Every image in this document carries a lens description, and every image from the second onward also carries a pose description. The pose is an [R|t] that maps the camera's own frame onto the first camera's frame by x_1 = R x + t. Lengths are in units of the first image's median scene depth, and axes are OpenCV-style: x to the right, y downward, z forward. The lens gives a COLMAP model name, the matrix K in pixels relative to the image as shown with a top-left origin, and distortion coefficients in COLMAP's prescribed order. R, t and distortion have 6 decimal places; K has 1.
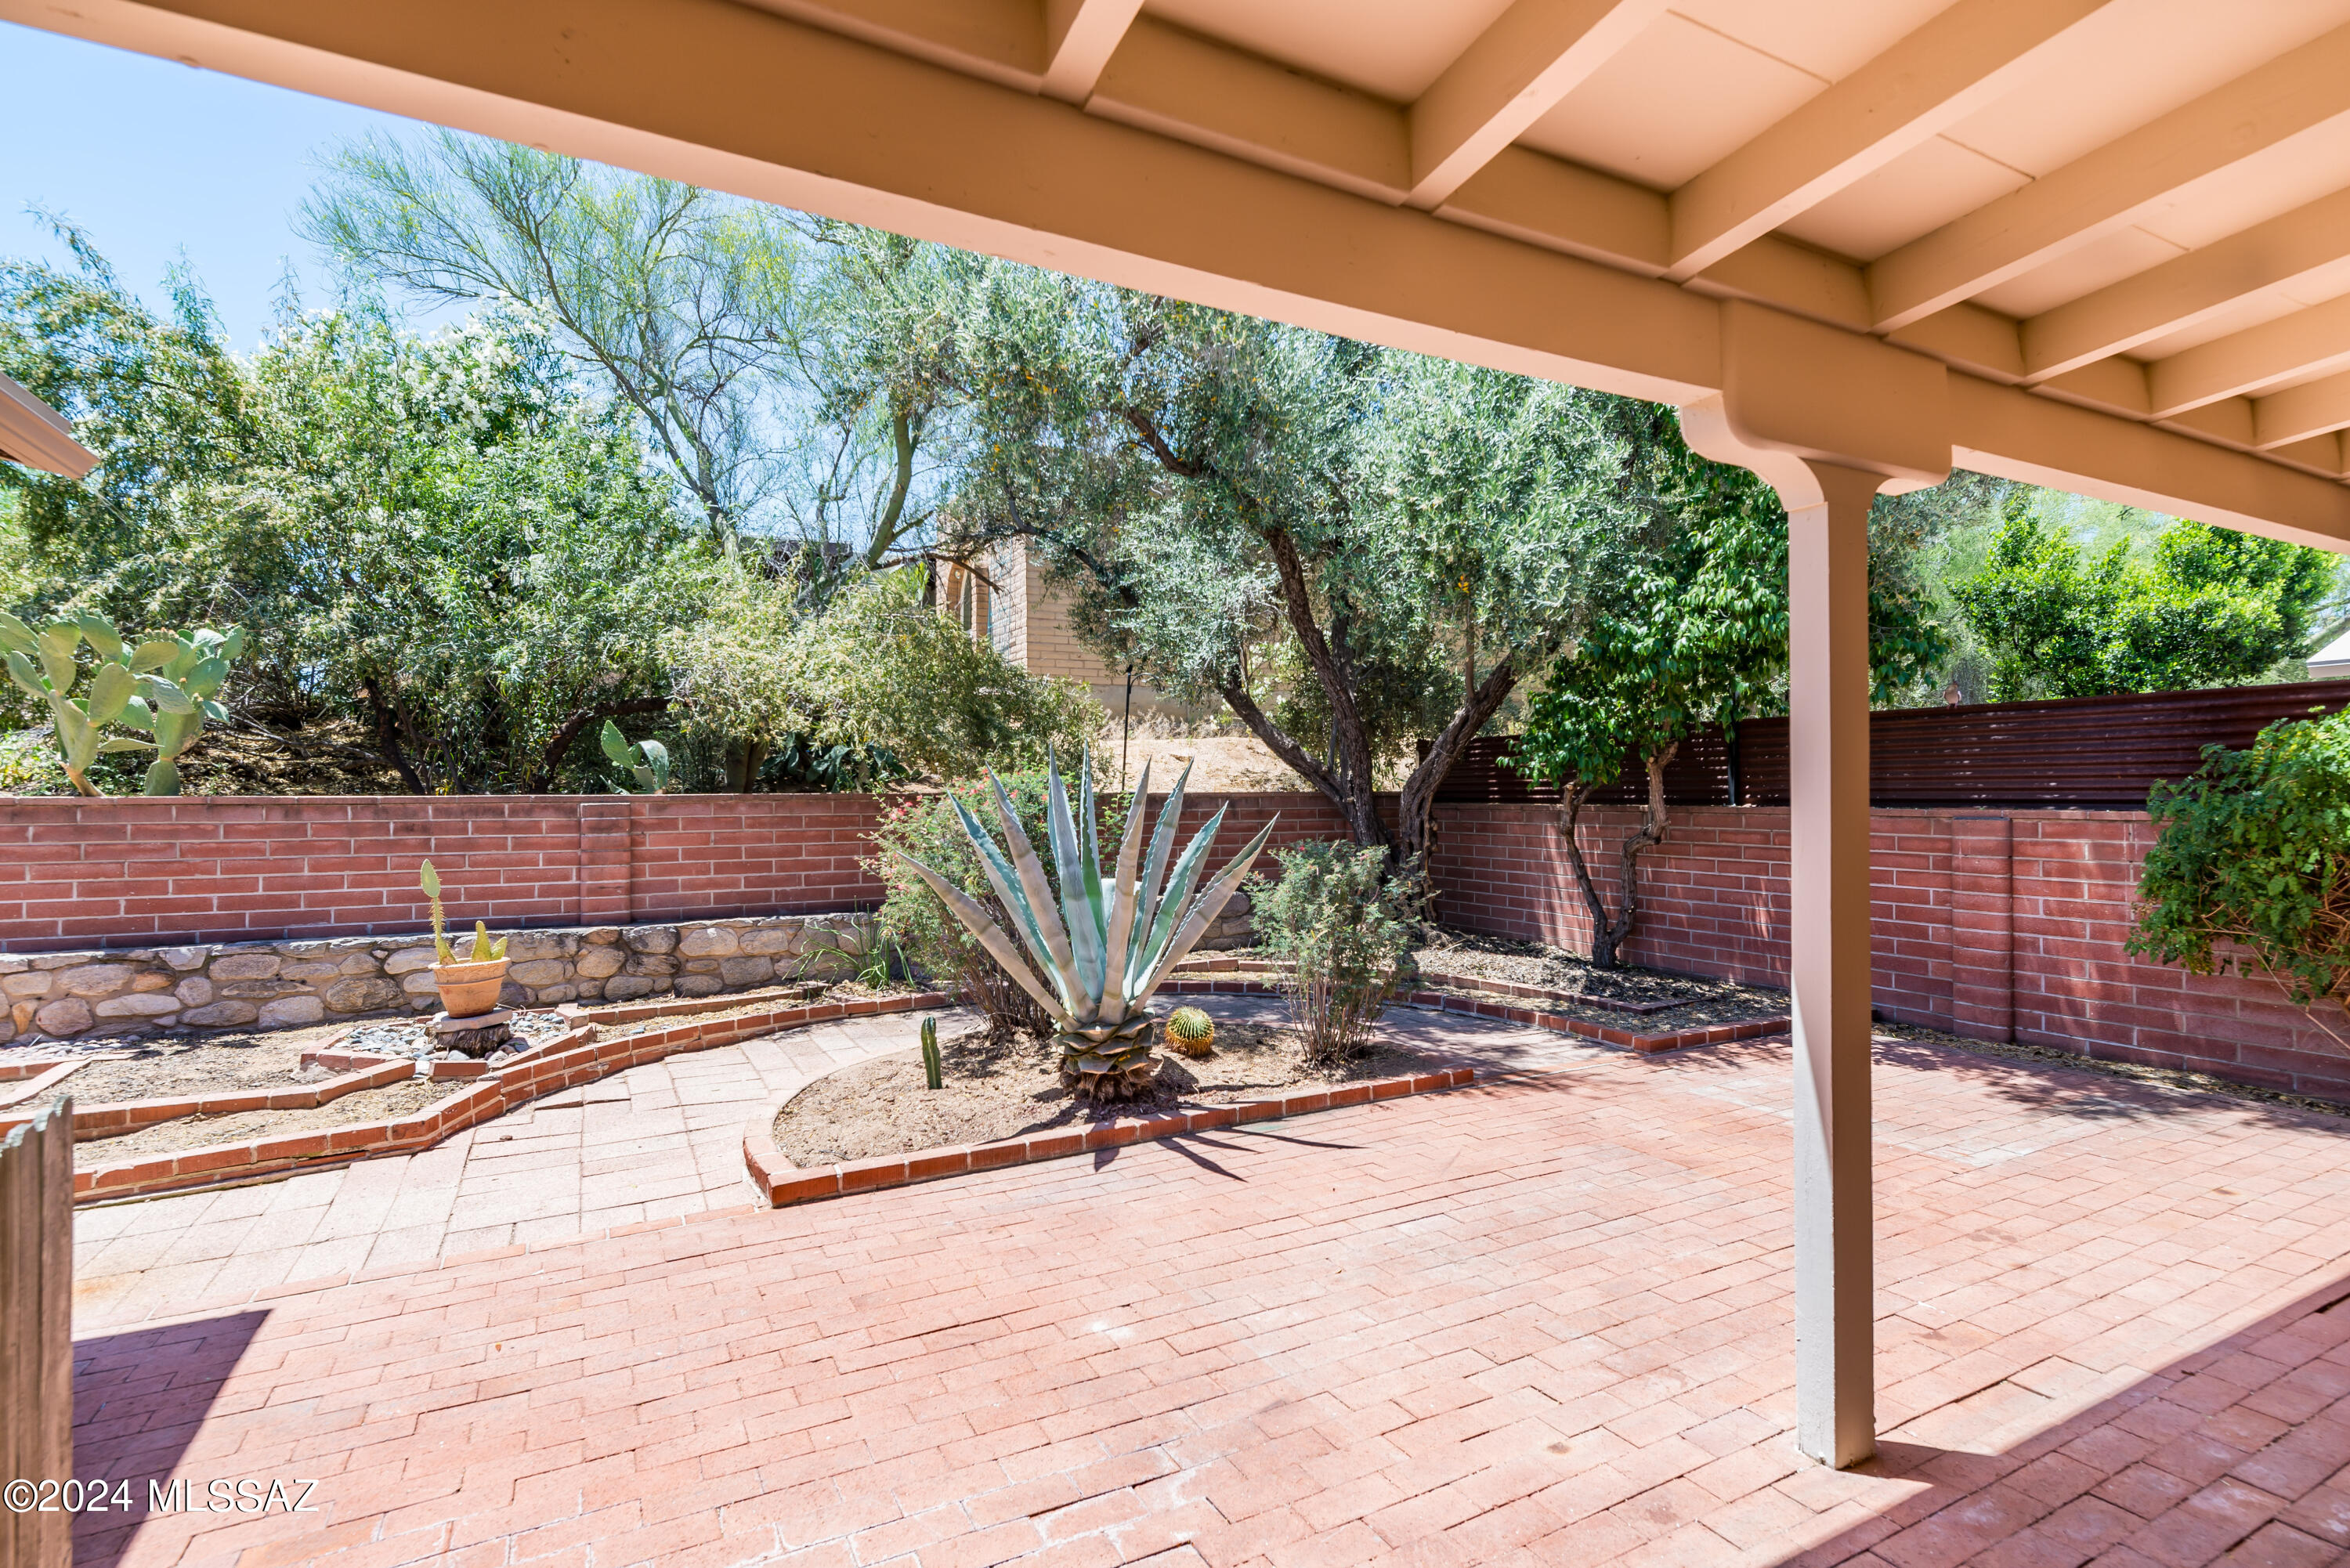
lens RADIAL K [[1136.4, 0, 1176.4], [0, 1136.4, 779.0], [0, 0, 1]] dist [0.002883, -0.000251]
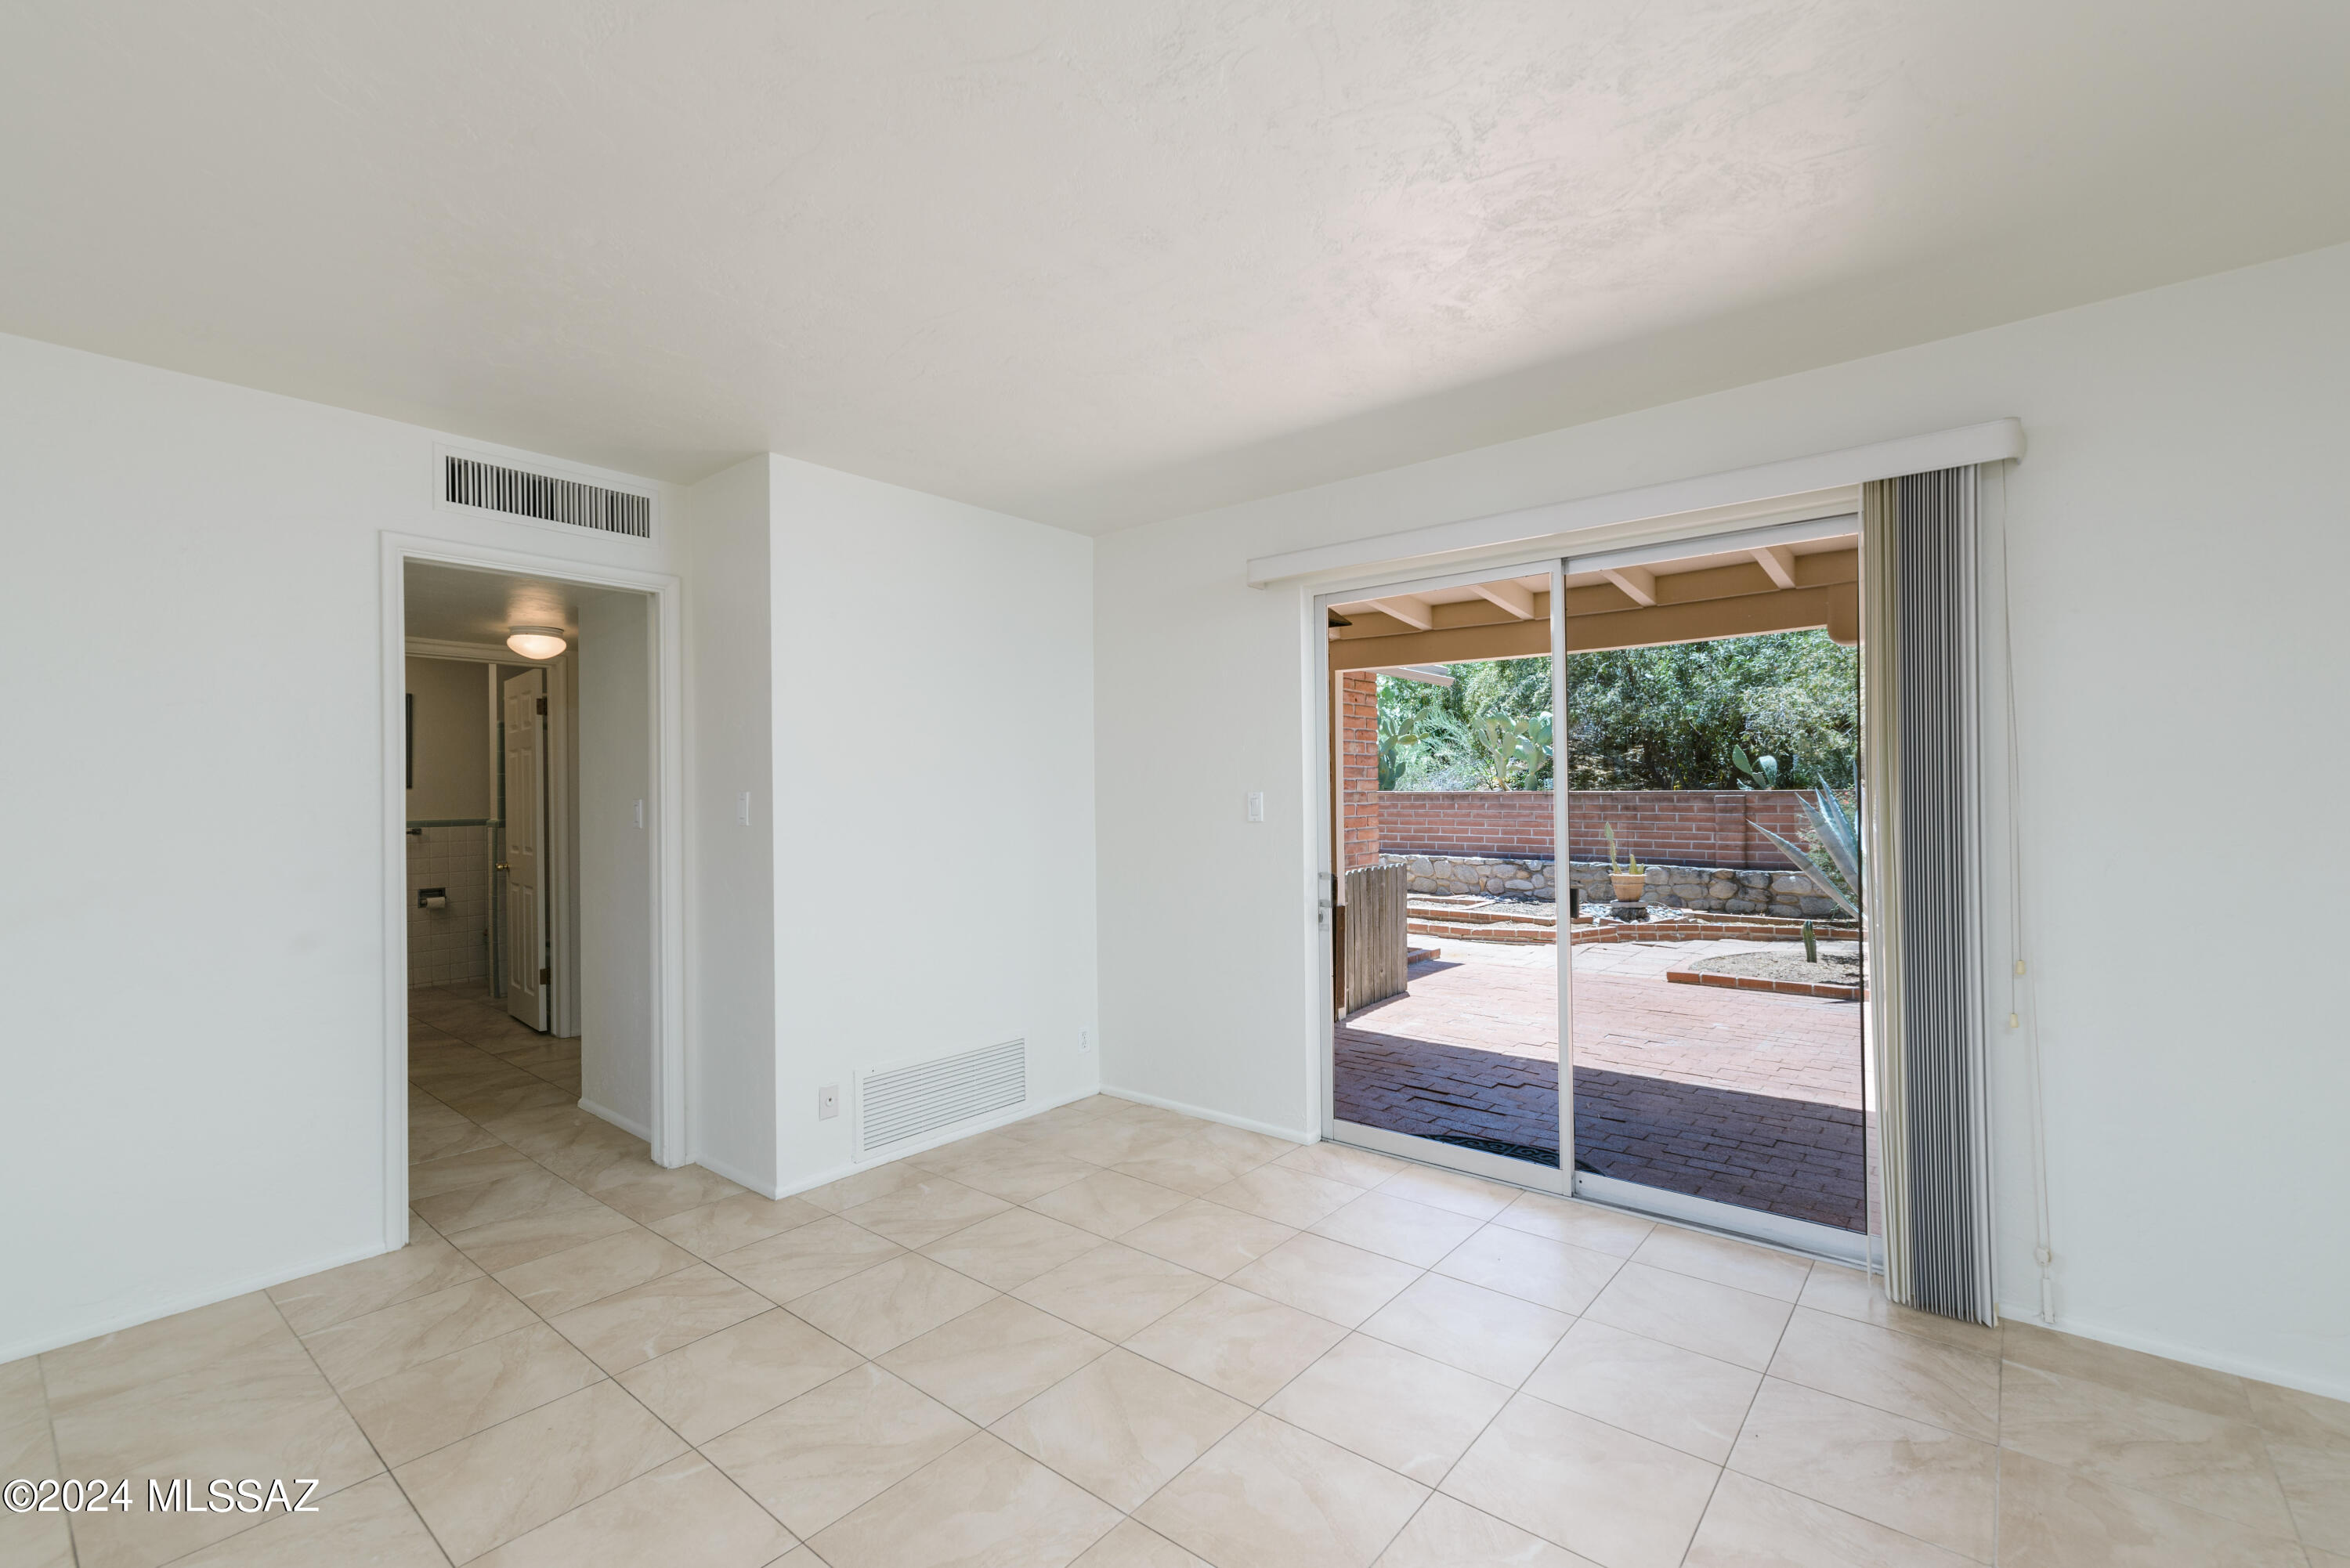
lens RADIAL K [[1024.1, 0, 1169.7], [0, 1024.1, 794.2], [0, 0, 1]] dist [0.001902, 0.000549]
pose [[0.374361, 0.004091, -0.927274, 0.763112], [0.012324, 0.999880, 0.009386, -0.006095], [0.927201, -0.014941, 0.374266, -0.420958]]
